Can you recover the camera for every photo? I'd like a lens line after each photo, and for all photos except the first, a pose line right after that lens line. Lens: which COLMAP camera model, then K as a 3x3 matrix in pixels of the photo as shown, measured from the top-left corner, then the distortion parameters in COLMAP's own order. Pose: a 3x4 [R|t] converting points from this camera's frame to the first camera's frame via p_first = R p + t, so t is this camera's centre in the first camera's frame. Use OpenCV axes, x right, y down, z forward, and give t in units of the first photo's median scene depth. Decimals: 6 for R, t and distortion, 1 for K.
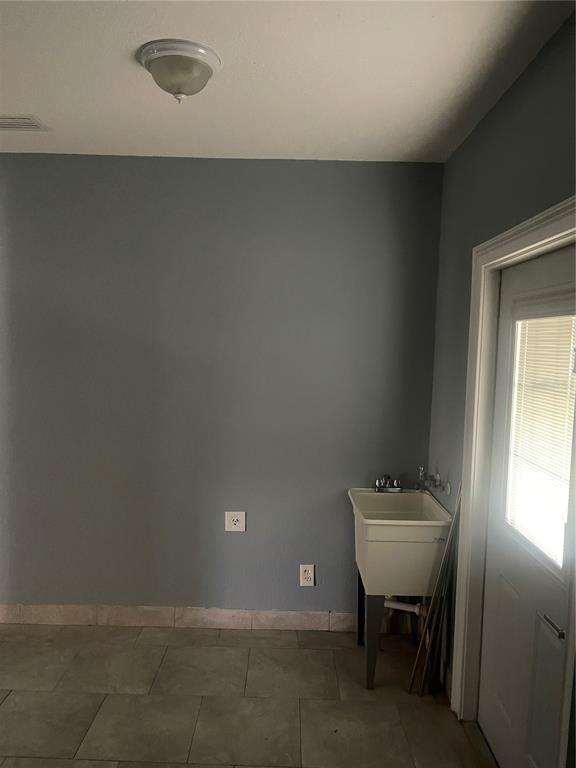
lens RADIAL K [[568.9, 0, 287.9], [0, 568.9, 383.4], [0, 0, 1]] dist [0.034907, -0.056935]
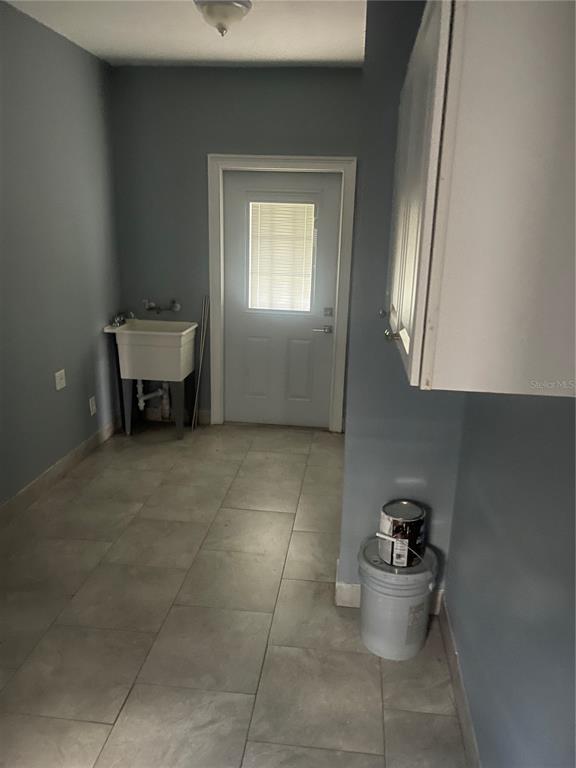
lens RADIAL K [[568.9, 0, 288.5], [0, 568.9, 384.4], [0, 0, 1]] dist [0.034907, -0.056935]
pose [[0.106616, -0.277766, 0.954714, -1.400586], [0.050651, 0.960457, 0.273781, -0.032107], [-0.993009, 0.019168, 0.116469, 0.564493]]
